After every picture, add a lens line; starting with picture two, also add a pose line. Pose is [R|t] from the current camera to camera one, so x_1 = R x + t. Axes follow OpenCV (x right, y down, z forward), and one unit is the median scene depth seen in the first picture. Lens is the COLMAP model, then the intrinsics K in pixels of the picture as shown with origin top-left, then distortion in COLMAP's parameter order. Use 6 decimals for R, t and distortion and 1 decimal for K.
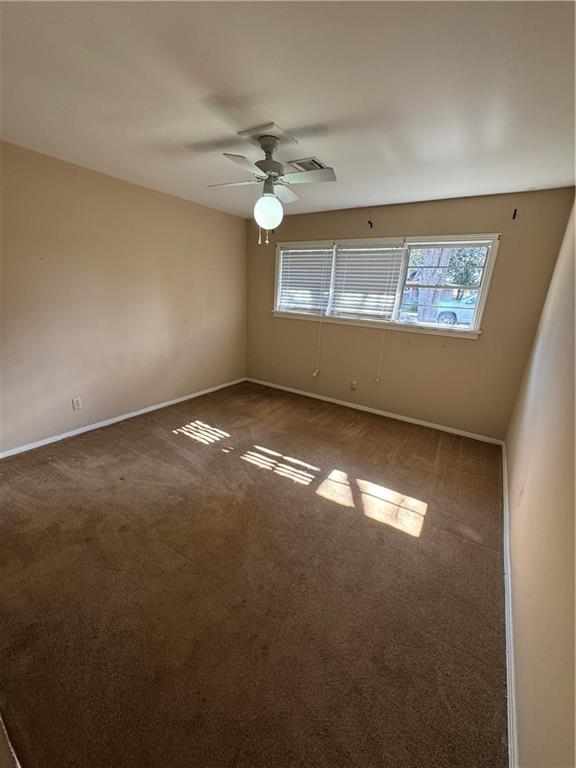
lens RADIAL K [[307.8, 0, 289.1], [0, 307.8, 384.1], [0, 0, 1]] dist [-0.000235, -0.000093]
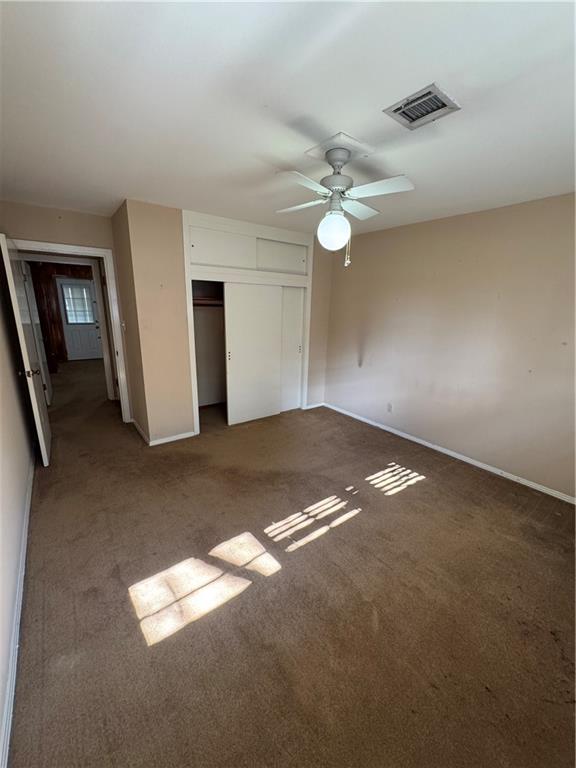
lens RADIAL K [[307.8, 0, 288.4], [0, 307.8, 385.5], [0, 0, 1]] dist [-0.000235, -0.000093]
pose [[-0.346076, 0.184436, -0.919899, 0.710279], [-0.310650, 0.902653, 0.297848, -0.307148], [0.885284, 0.388845, -0.255092, 1.030120]]
